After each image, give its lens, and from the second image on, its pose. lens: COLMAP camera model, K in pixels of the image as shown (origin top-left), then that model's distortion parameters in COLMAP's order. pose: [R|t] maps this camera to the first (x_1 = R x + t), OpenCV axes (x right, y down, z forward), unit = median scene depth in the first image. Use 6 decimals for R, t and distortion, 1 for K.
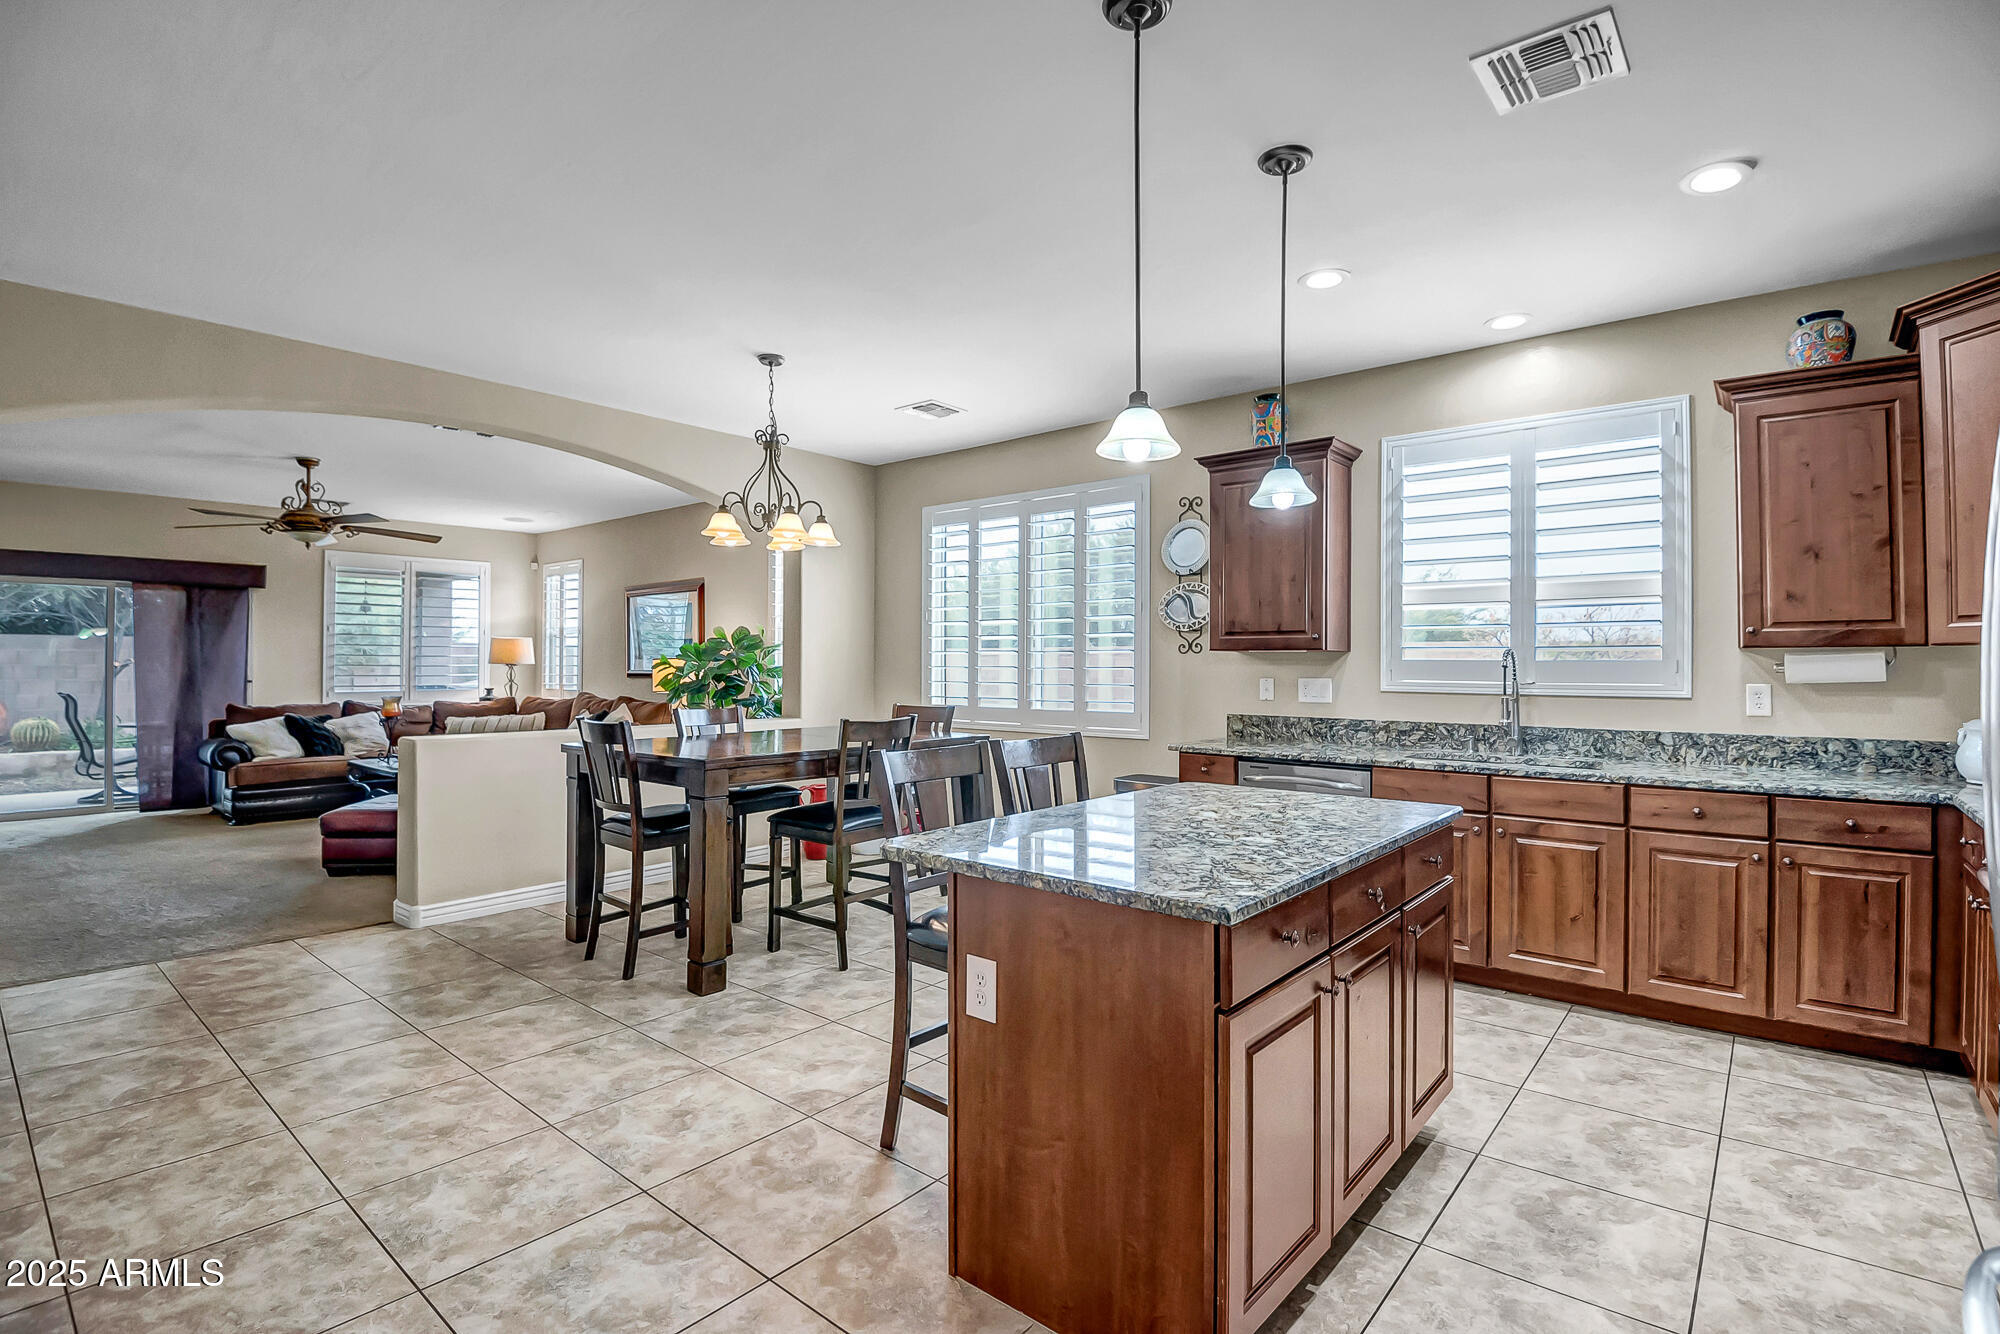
lens RADIAL K [[938.2, 0, 1000.7], [0, 938.2, 657.6], [0, 0, 1]] dist [-0.026447, -0.000236]
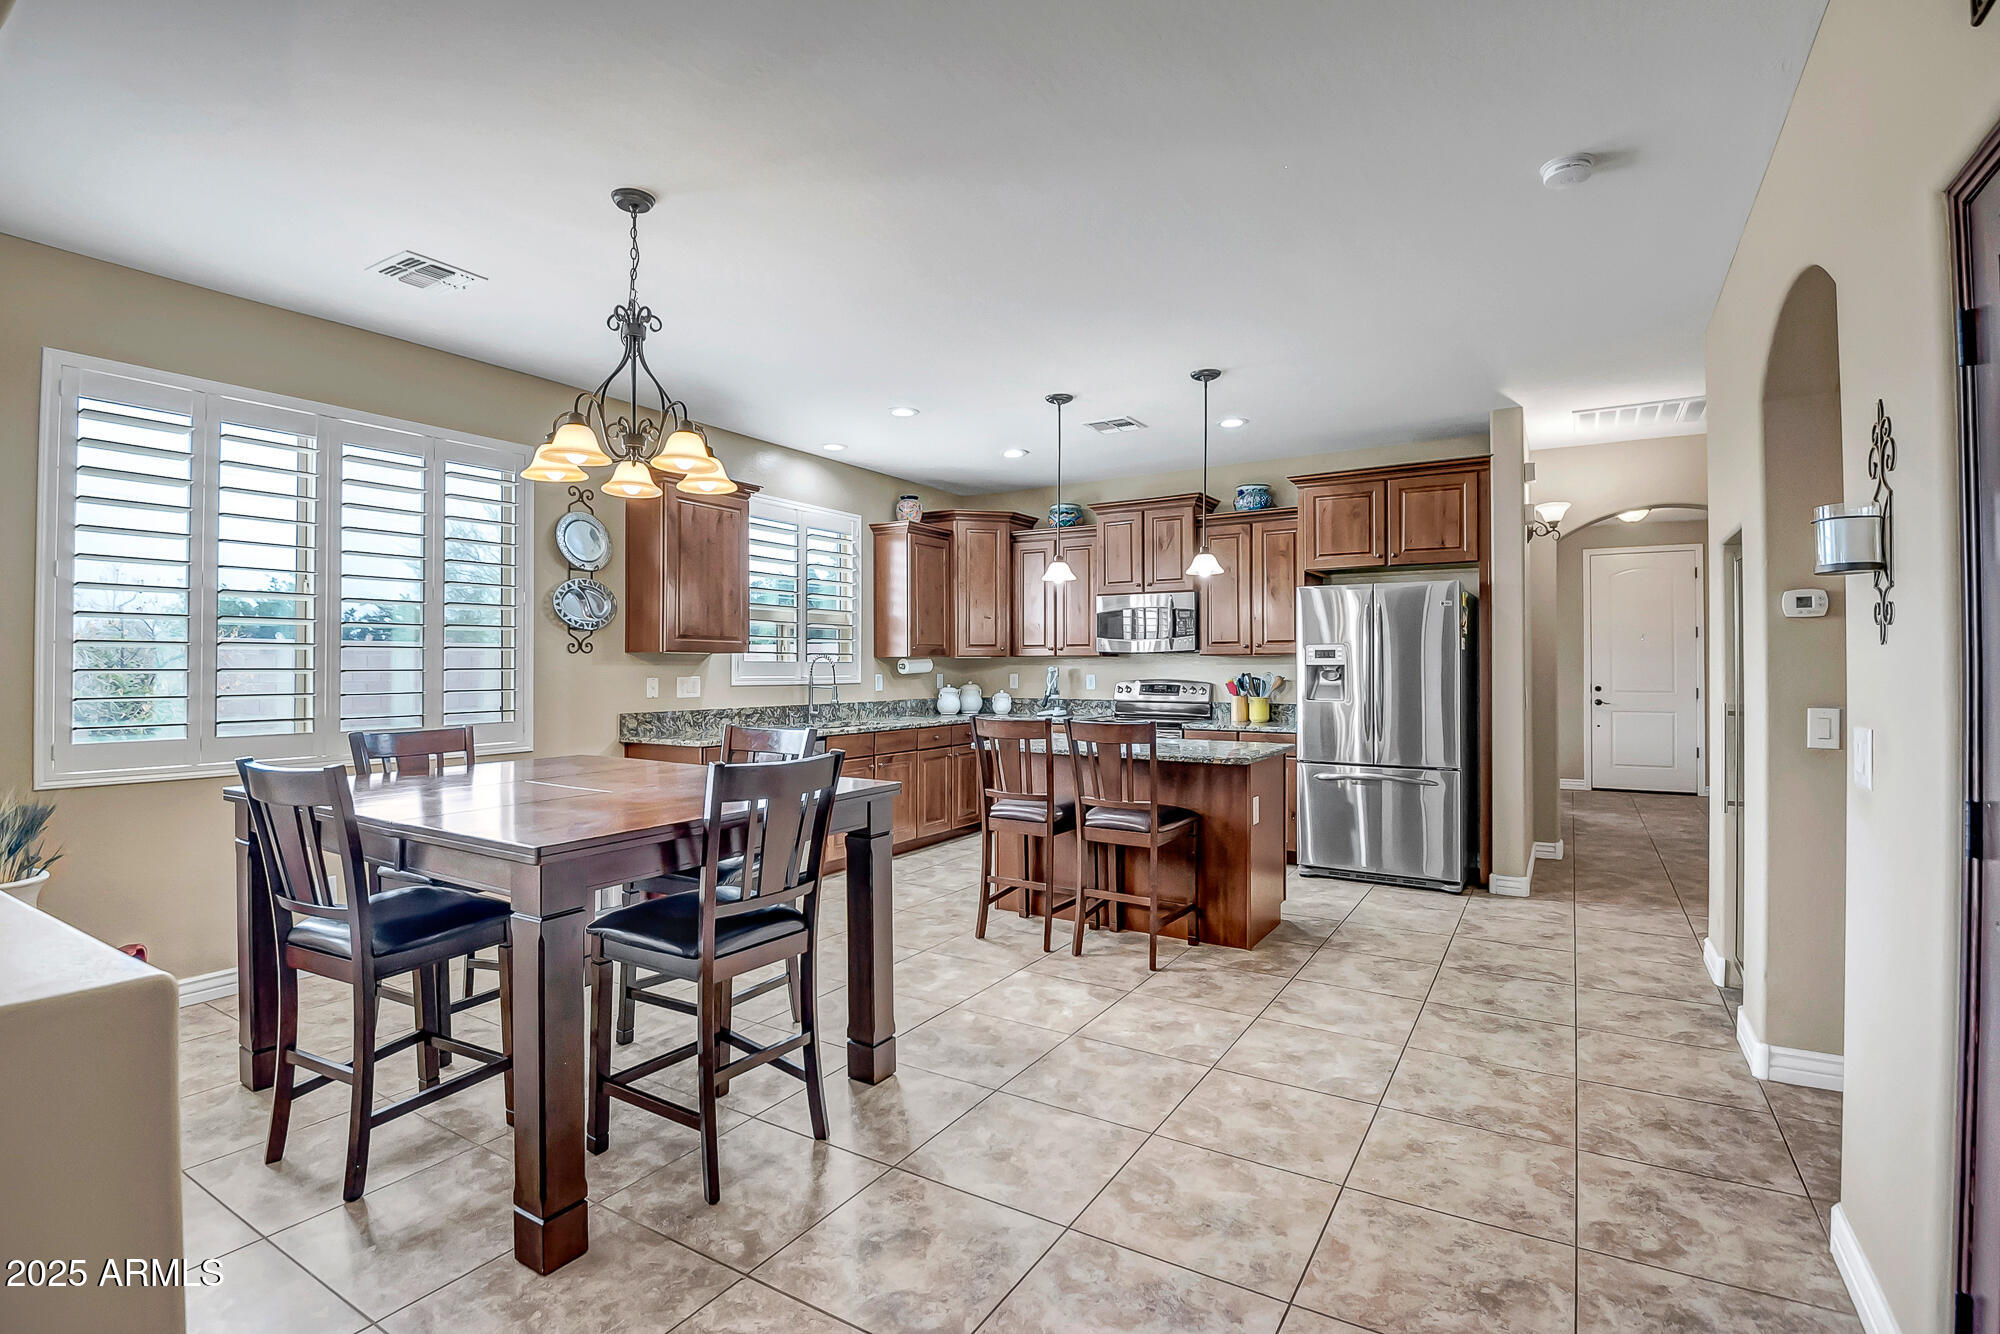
lens RADIAL K [[938.2, 0, 1007.1], [0, 938.2, 664.3], [0, 0, 1]] dist [-0.026447, -0.000236]
pose [[-0.151704, 0.003088, 0.988421, -1.491468], [-0.001884, 0.999992, -0.003413, 0.017393], [-0.988424, -0.002380, -0.151697, 1.349007]]
